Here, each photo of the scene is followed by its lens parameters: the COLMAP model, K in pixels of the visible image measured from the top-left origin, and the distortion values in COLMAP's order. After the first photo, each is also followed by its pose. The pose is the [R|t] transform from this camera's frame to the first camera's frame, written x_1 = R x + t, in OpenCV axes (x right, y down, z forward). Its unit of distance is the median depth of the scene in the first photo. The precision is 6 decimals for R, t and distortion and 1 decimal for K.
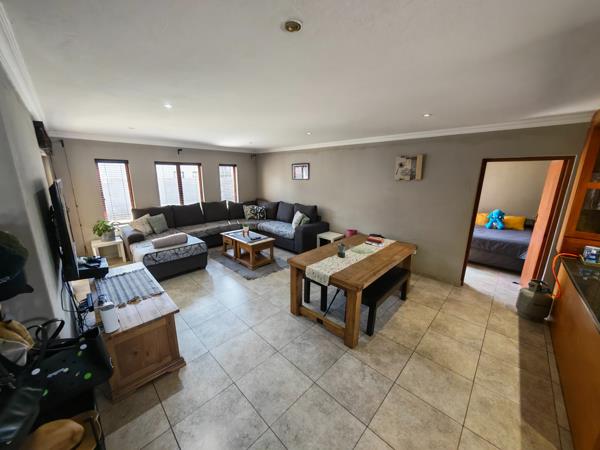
lens RADIAL K [[224.1, 0, 300.0], [0, 224.1, 225.0], [0, 0, 1]] dist [-0.001621, 0.000043]
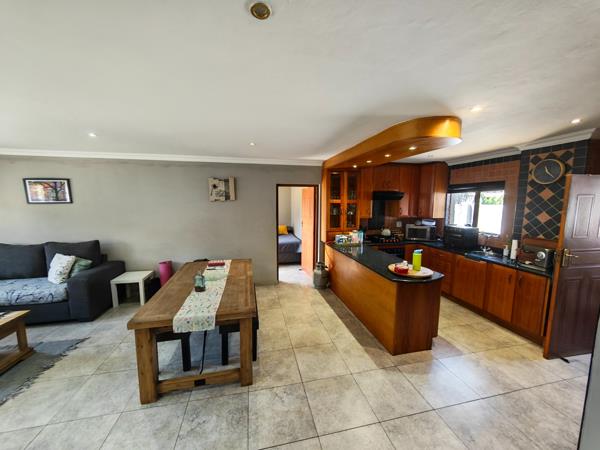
lens RADIAL K [[224.1, 0, 300.0], [0, 224.1, 225.0], [0, 0, 1]] dist [-0.001621, 0.000043]
pose [[0.550243, -0.101296, 0.828838, -0.240349], [0.186581, 0.982432, -0.003798, -0.023065], [-0.813892, 0.156735, 0.559476, 0.174415]]
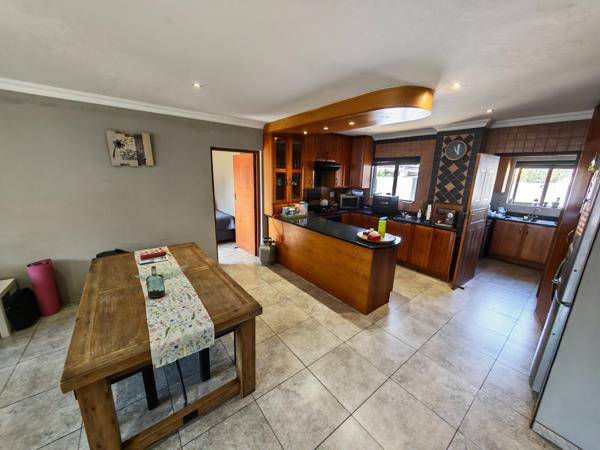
lens RADIAL K [[224.1, 0, 300.0], [0, 224.1, 225.0], [0, 0, 1]] dist [-0.001621, 0.000043]
pose [[0.139432, -0.233365, 0.962341, -0.240336], [0.194769, 0.959313, 0.204411, -0.071740], [-0.970888, 0.158932, 0.179211, 0.450517]]
